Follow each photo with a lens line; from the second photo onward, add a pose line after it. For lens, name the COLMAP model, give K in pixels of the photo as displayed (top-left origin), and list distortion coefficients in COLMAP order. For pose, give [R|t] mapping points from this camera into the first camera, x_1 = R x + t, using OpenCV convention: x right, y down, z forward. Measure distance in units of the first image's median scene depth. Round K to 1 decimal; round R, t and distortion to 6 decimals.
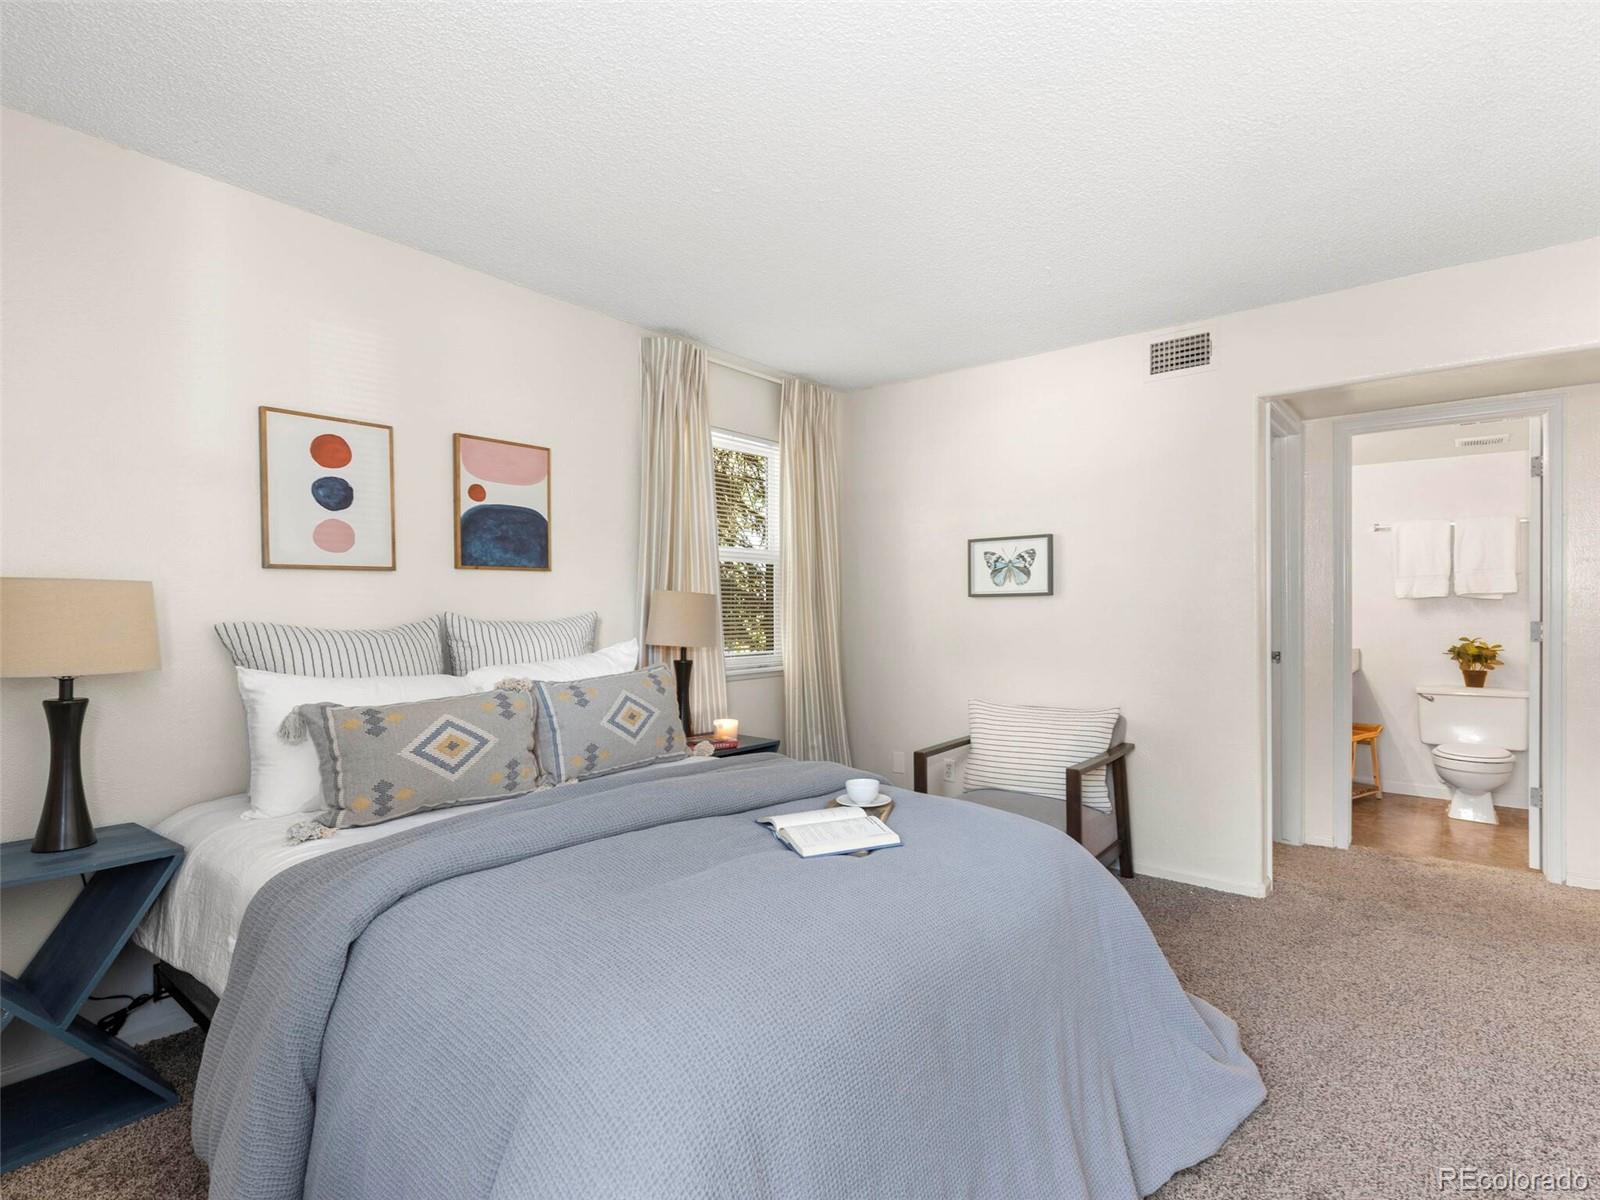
lens RADIAL K [[804.3, 0, 796.7], [0, 804.3, 610.2], [0, 0, 1]] dist [-0.012505, -0.000694]
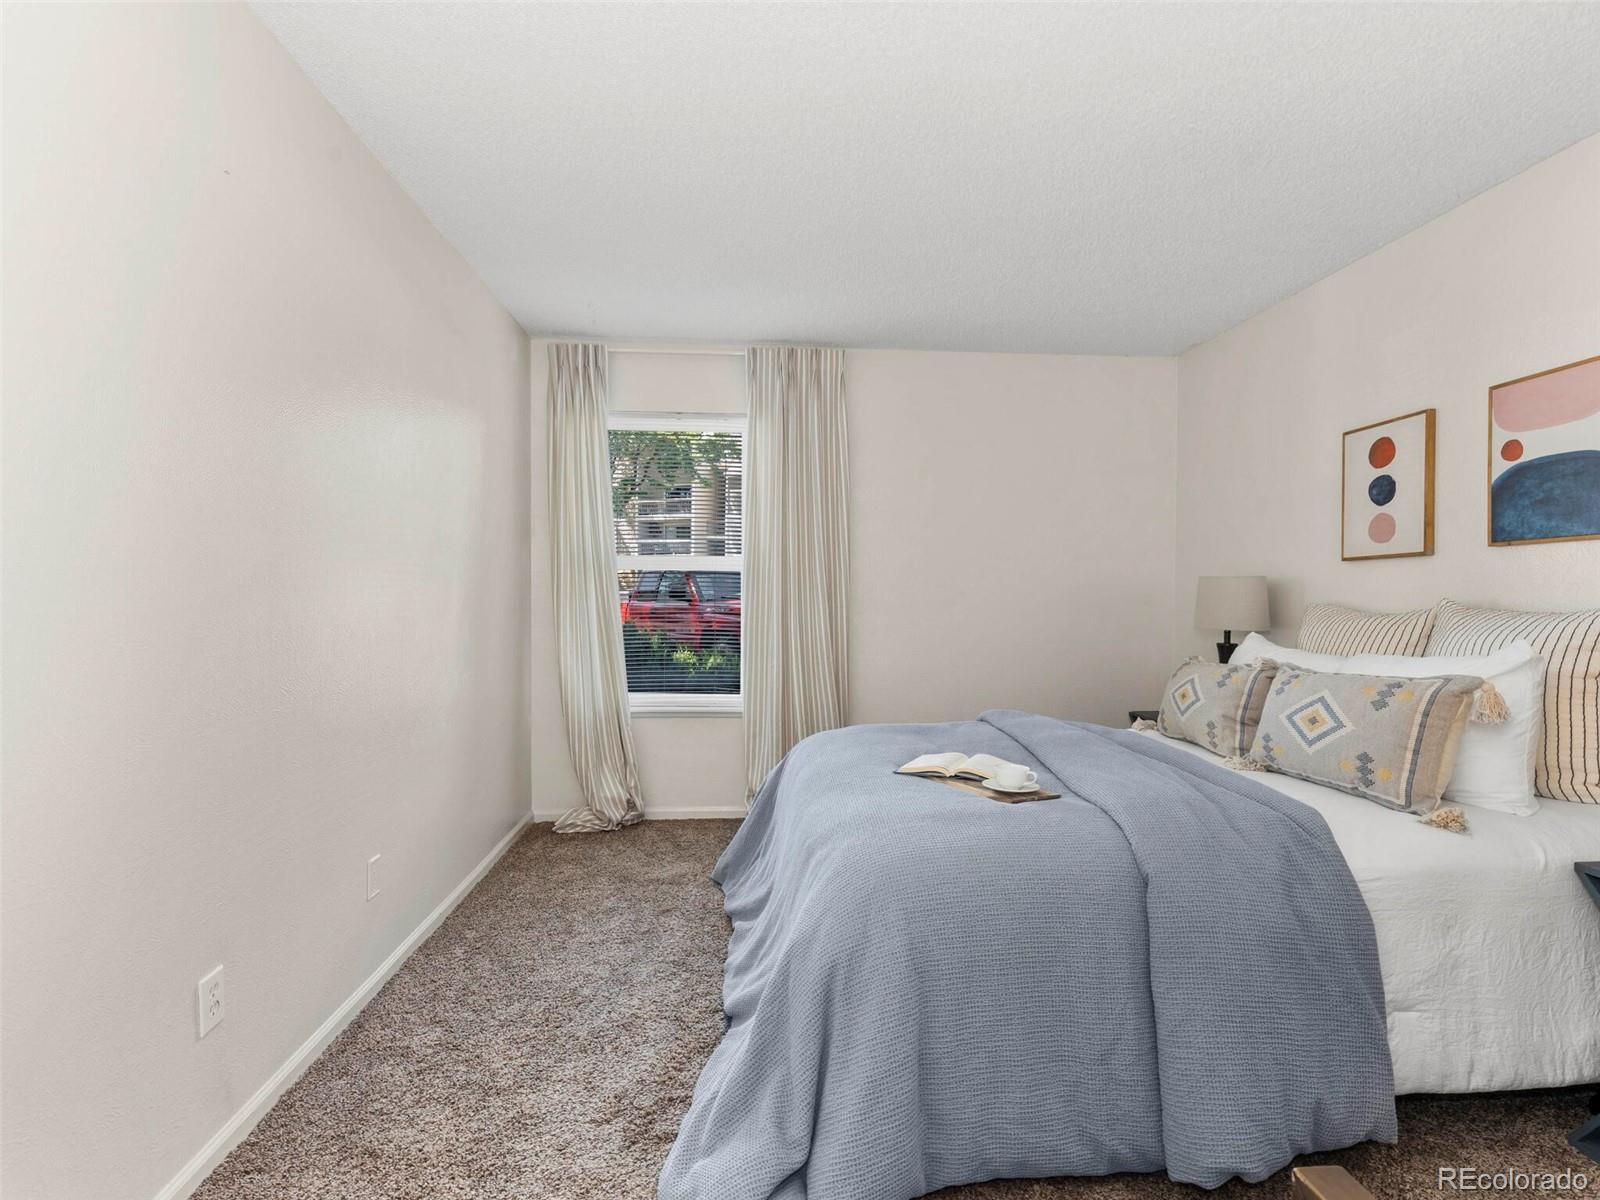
lens RADIAL K [[795.2, 0, 800.0], [0, 795.2, 600.0], [0, 0, 1]] dist [0.015281, -0.010181]
pose [[-0.731596, 0.003432, -0.681729, 0.774232], [-0.007629, 0.999884, 0.013220, -0.001360], [0.681695, 0.014873, -0.731485, 1.266352]]
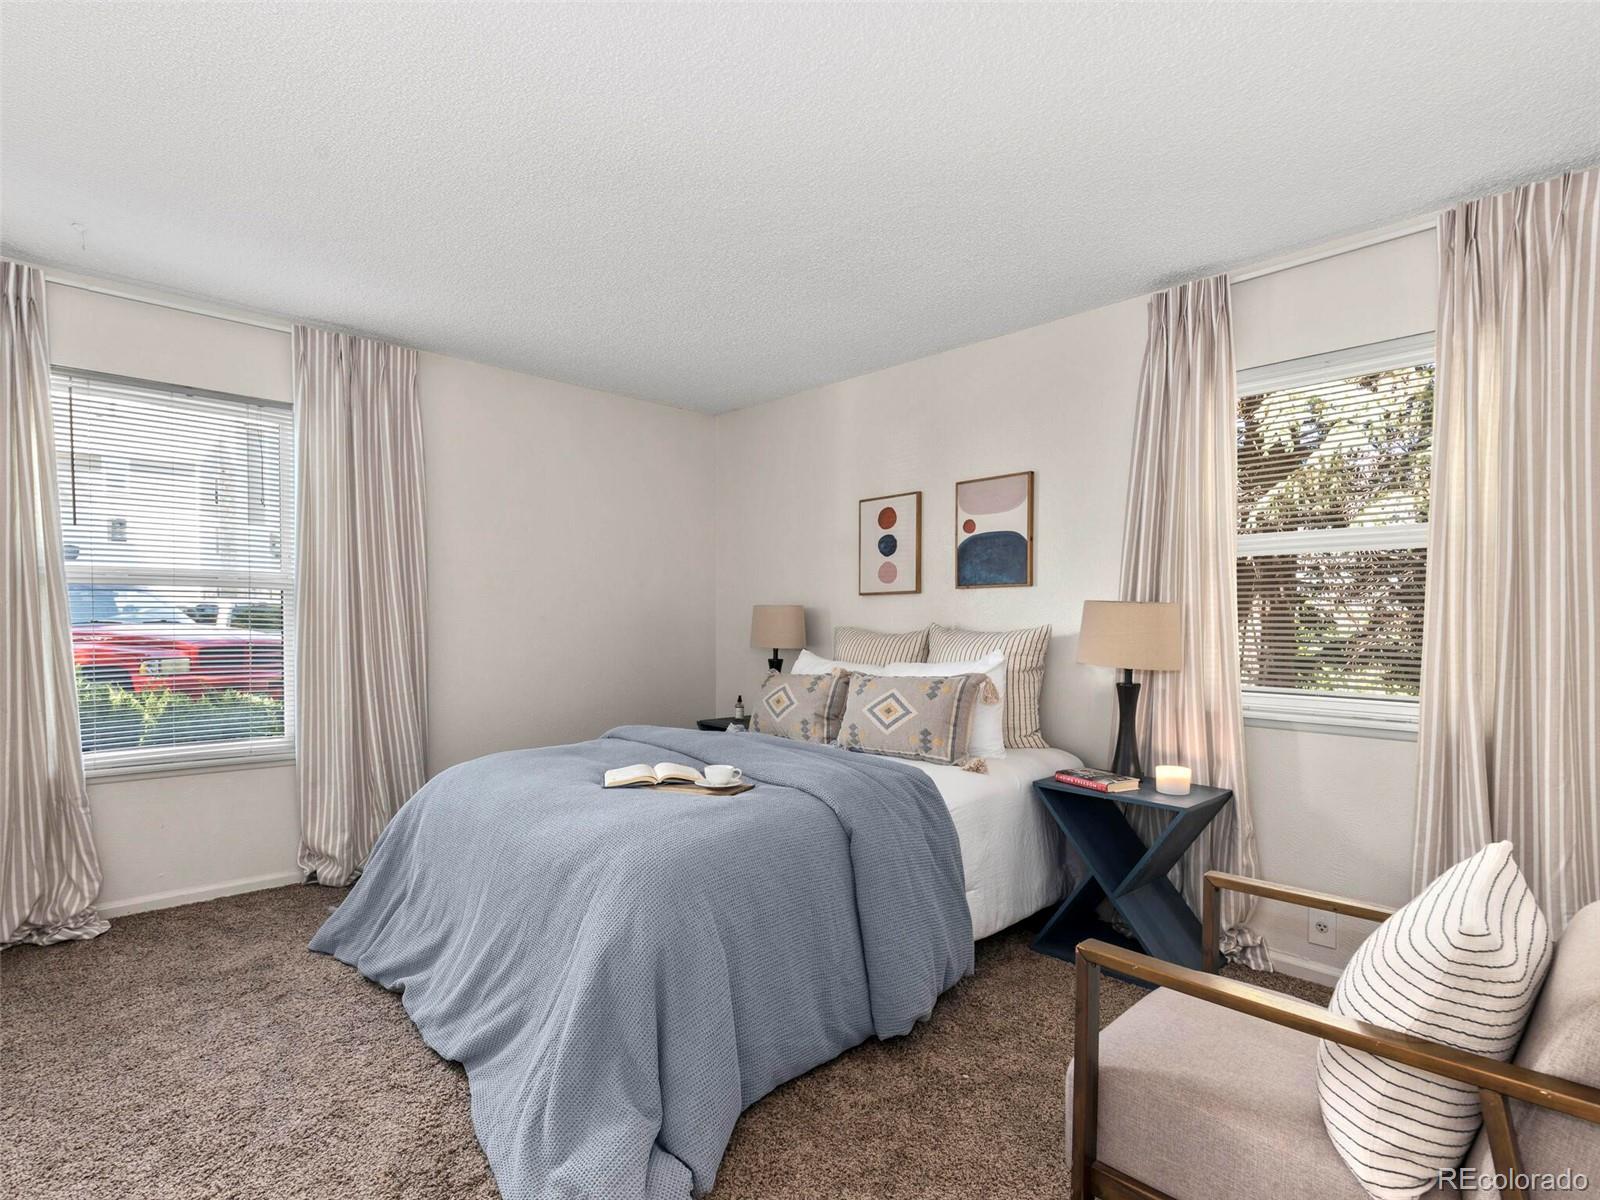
lens RADIAL K [[811.2, 0, 796.6], [0, 811.2, 637.6], [0, 0, 1]] dist [0.001418, -0.000770]
pose [[-0.138221, 0.021085, -0.990177, 1.008408], [-0.012985, 0.999649, 0.023099, -0.000874], [0.990316, 0.016050, -0.137899, 1.047323]]
